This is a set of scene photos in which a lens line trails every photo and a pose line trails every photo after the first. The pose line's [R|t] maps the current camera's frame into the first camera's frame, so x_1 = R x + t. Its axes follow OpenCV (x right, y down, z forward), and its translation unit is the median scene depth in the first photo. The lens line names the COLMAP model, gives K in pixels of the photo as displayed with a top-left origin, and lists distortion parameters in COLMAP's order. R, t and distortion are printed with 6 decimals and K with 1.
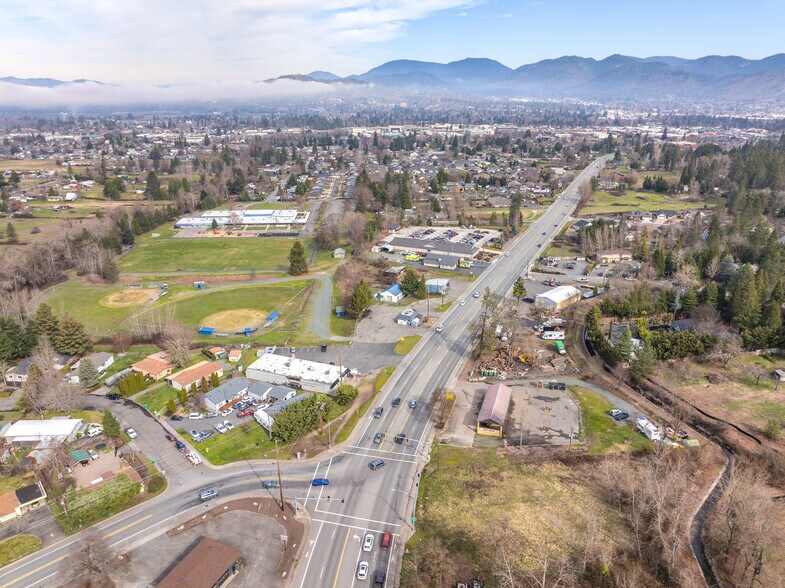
lens RADIAL K [[546.3, 0, 391.4], [0, 546.3, 290.4], [0, 0, 1]] dist [-0.046213, 0.013468]
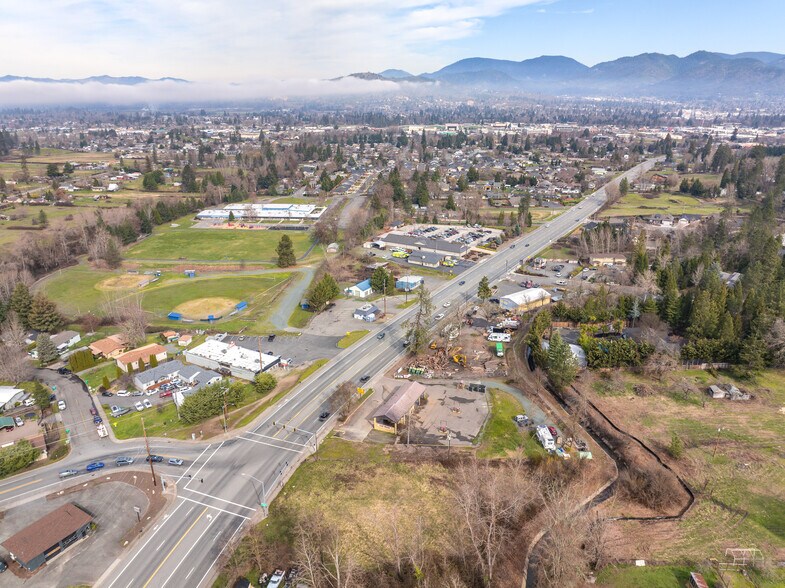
lens RADIAL K [[546.3, 0, 393.9], [0, 546.3, 292.1], [0, 0, 1]] dist [-0.046213, 0.013468]
pose [[0.992214, 0.042430, -0.117098, 0.221653], [-0.041752, 0.999094, 0.008236, 0.001740], [0.117341, -0.003283, 0.993086, 0.009344]]
